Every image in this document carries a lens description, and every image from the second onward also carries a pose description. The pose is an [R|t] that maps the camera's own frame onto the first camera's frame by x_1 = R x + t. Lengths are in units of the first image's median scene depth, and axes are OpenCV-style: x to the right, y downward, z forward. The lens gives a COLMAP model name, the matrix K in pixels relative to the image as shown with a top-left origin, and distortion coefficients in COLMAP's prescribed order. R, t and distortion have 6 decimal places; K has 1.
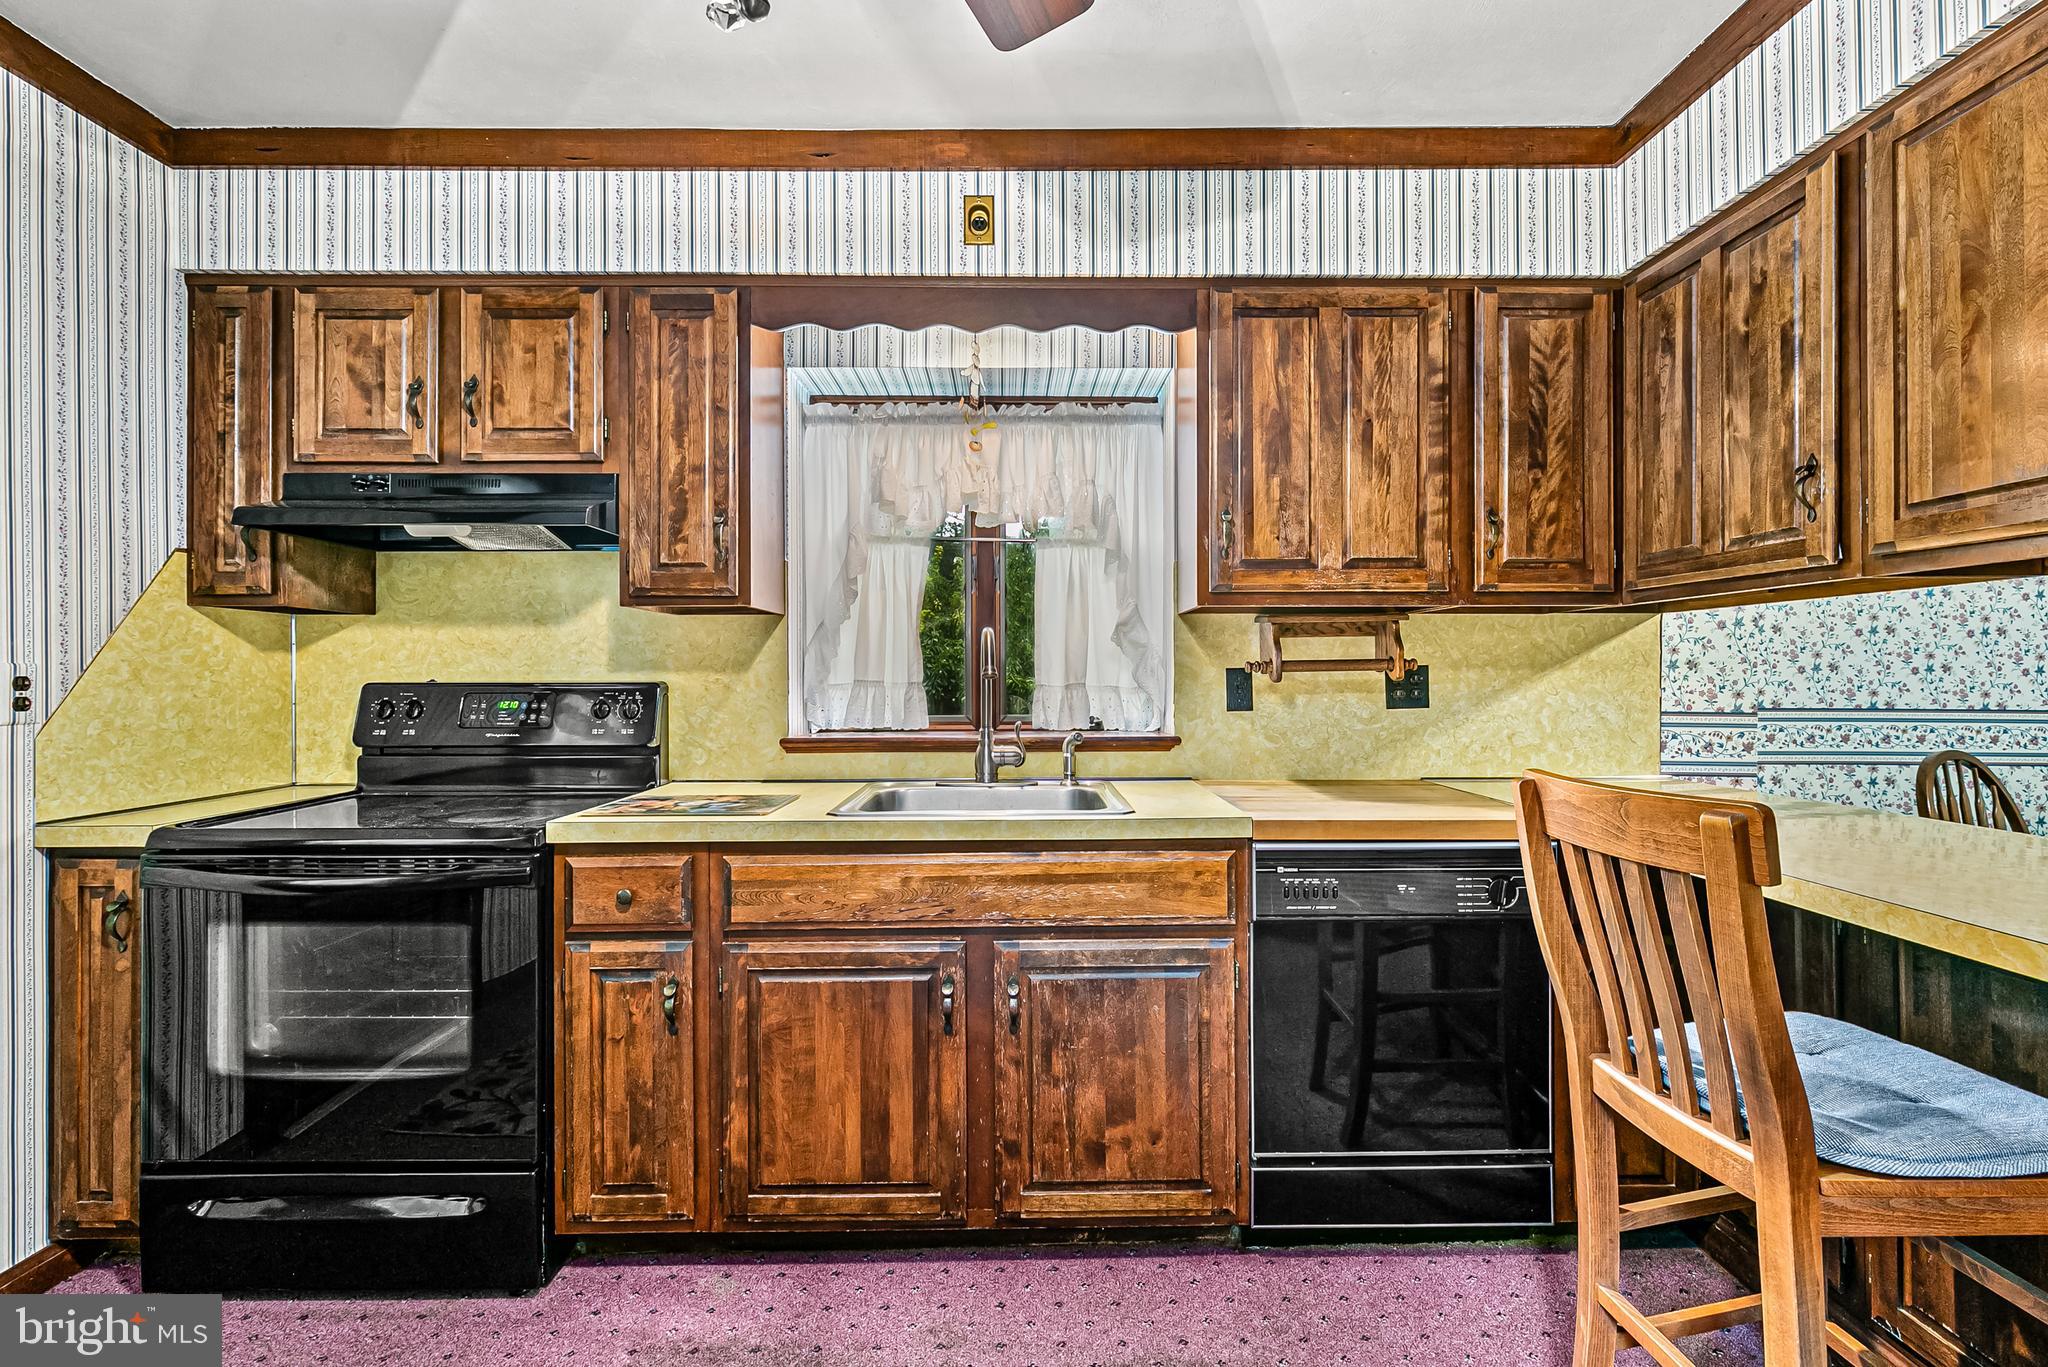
lens RADIAL K [[962.8, 0, 1031.5], [0, 962.8, 671.4], [0, 0, 1]] dist [-0.000423, 0.003025]
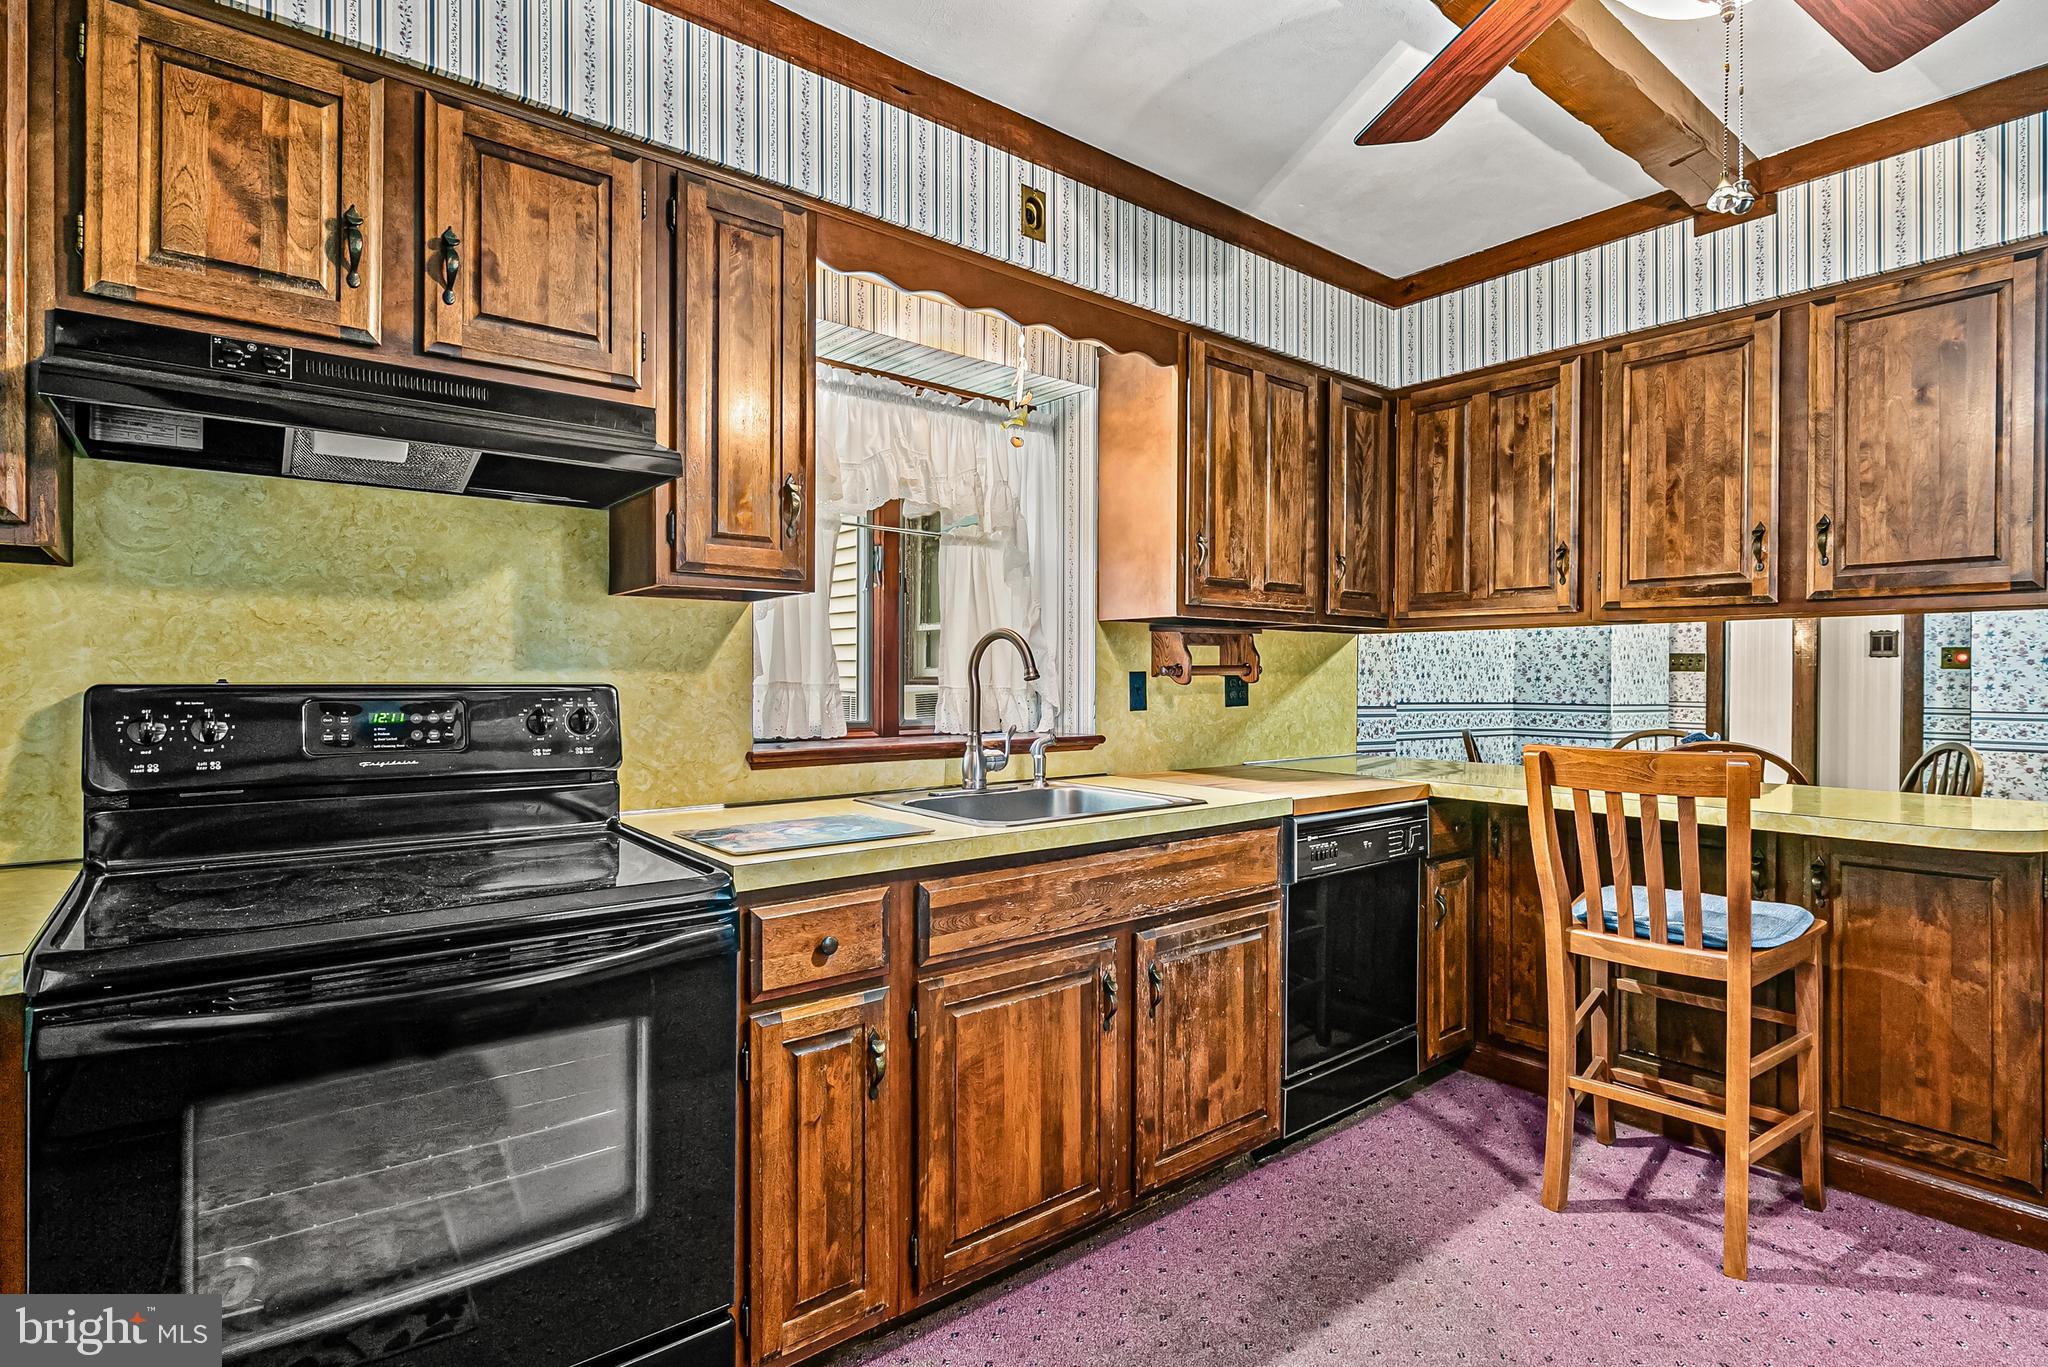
lens RADIAL K [[1053.0, 0, 1021.6], [0, 1053.0, 682.0], [0, 0, 1]] dist [-0.000344, -0.001400]
pose [[0.769044, 0.002061, 0.639193, -0.750747], [-0.009081, 0.999929, 0.007701, 0.000373], [-0.639132, -0.011727, 0.769008, 0.177722]]
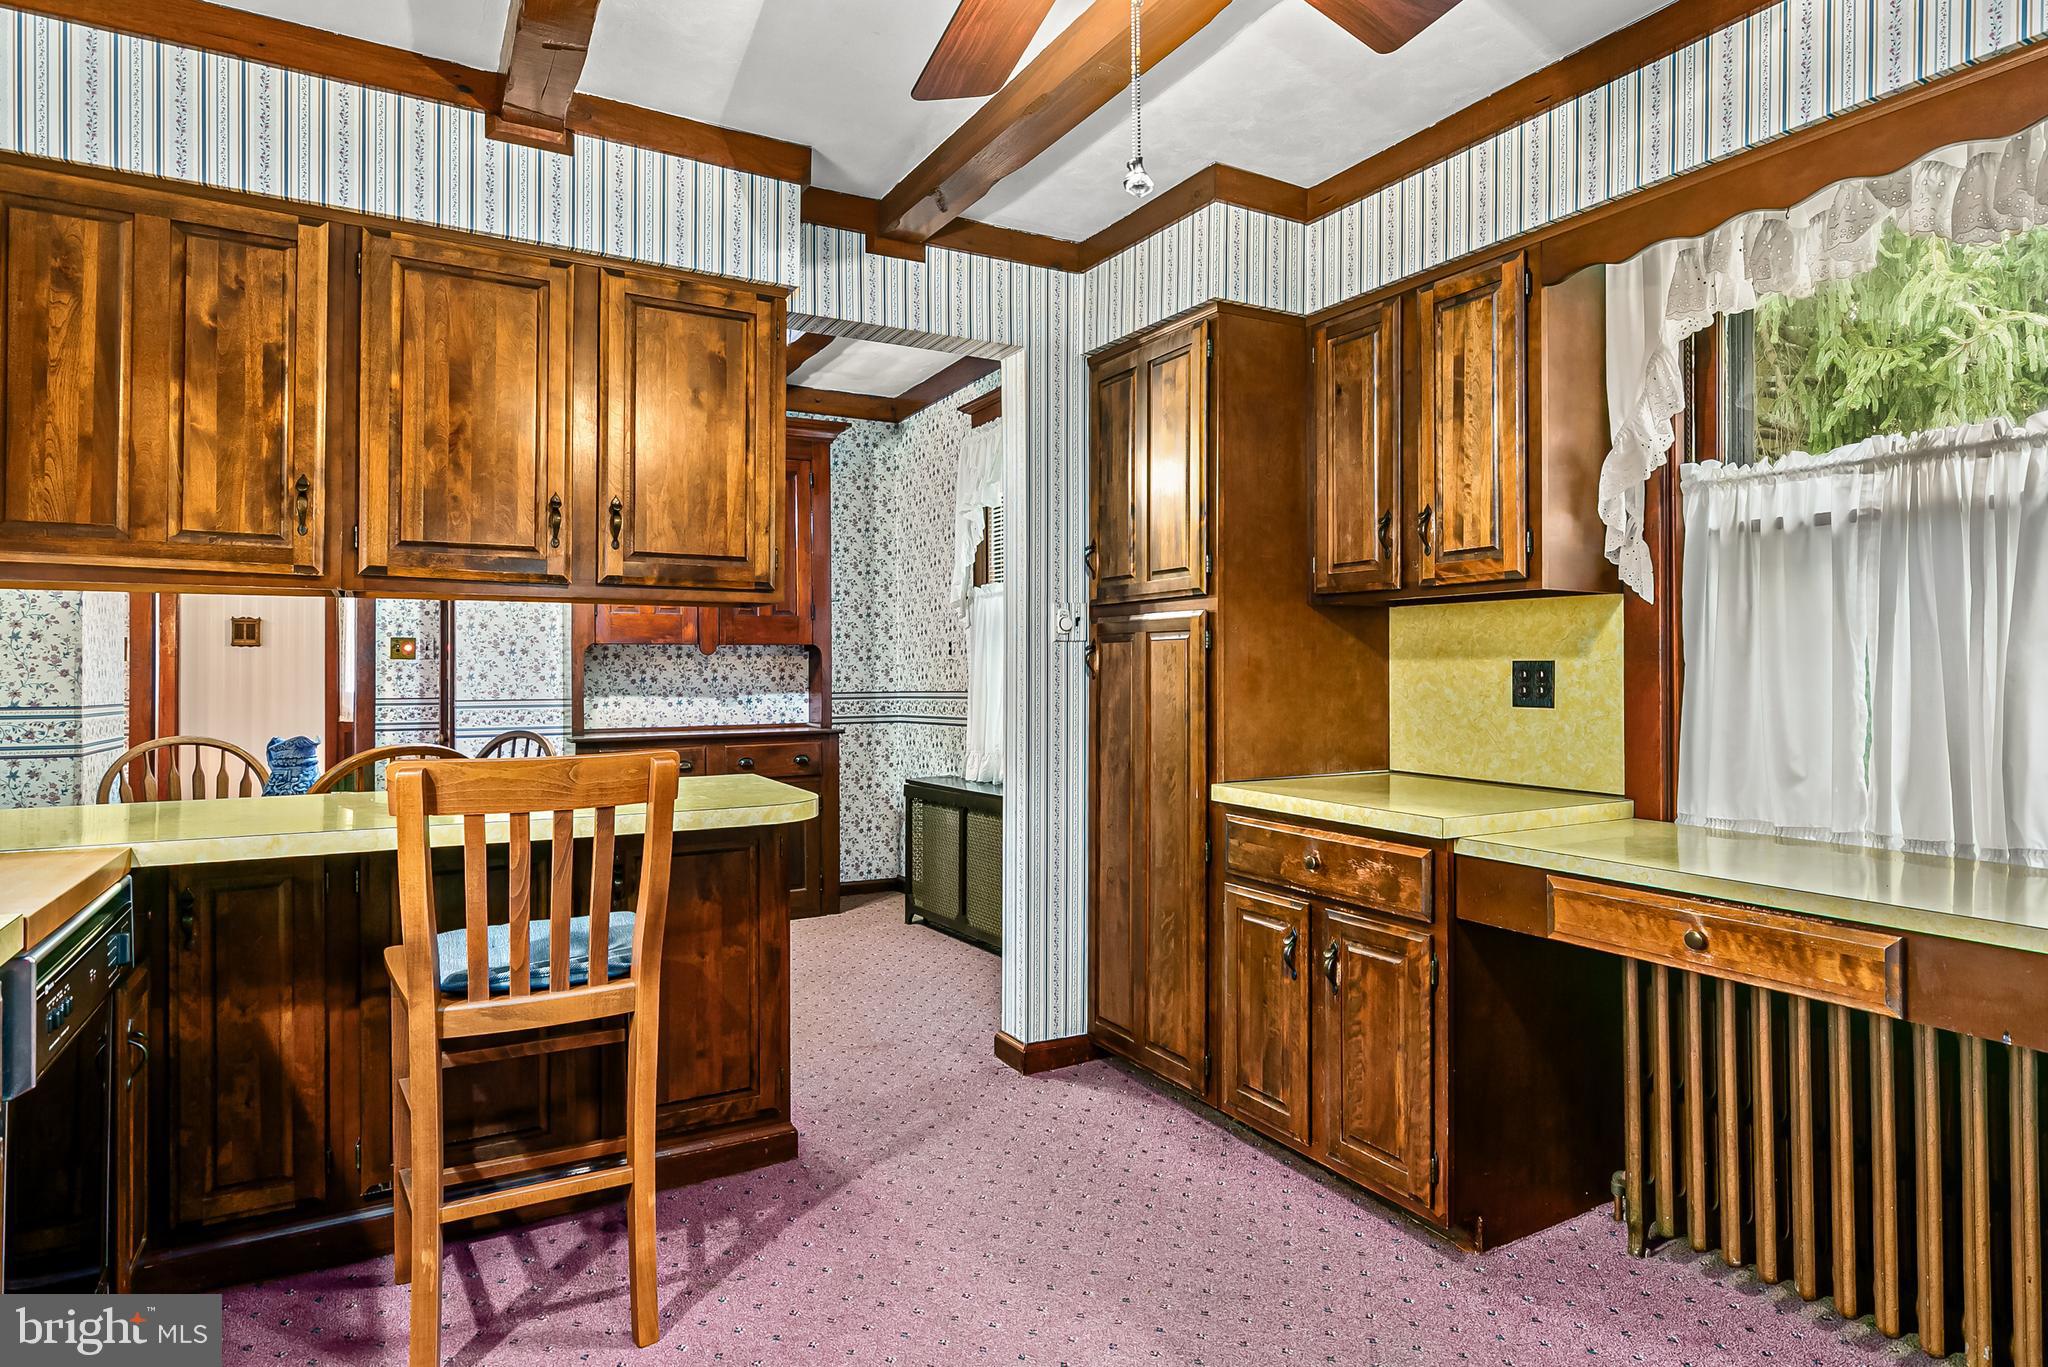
lens RADIAL K [[1150.7, 0, 1078.8], [0, 1150.7, 663.6], [0, 0, 1]] dist [0.003477, -0.000943]
pose [[-0.536997, 0.008388, 0.843543, -0.614532], [-0.003316, 0.999922, -0.012054, 0.005844], [-0.843578, -0.009270, -0.536927, 0.729028]]
